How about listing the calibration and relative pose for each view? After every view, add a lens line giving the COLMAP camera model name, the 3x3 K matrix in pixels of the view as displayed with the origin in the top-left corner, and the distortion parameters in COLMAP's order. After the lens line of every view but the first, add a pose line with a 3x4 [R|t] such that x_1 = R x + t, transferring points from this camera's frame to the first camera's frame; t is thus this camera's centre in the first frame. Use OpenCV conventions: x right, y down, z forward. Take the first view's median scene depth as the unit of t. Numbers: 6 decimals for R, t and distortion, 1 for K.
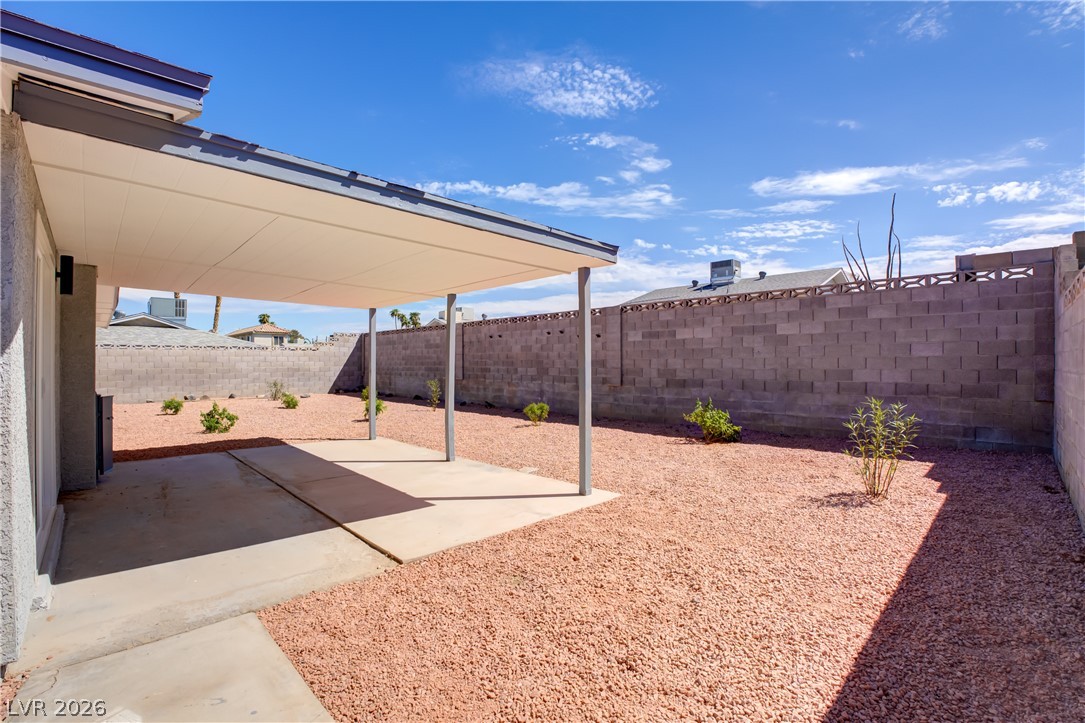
lens RADIAL K [[487.3, 0, 546.4], [0, 487.3, 366.1], [0, 0, 1]] dist [-0.028547, 0.000813]
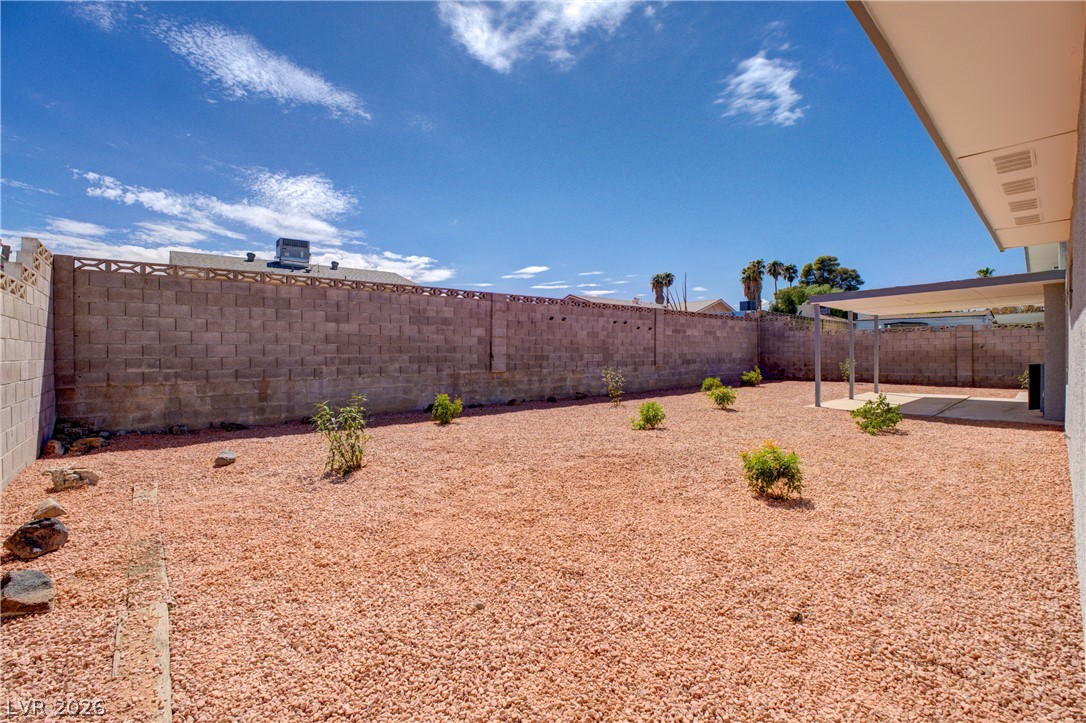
lens RADIAL K [[487.8, 0, 554.6], [0, 487.8, 355.8], [0, 0, 1]] dist [-0.028547, 0.000813]
pose [[0.047927, -0.006694, 0.998828, -0.884591], [0.010516, 0.999926, 0.006196, -0.000059], [-0.998795, 0.010207, 0.047994, 0.869531]]
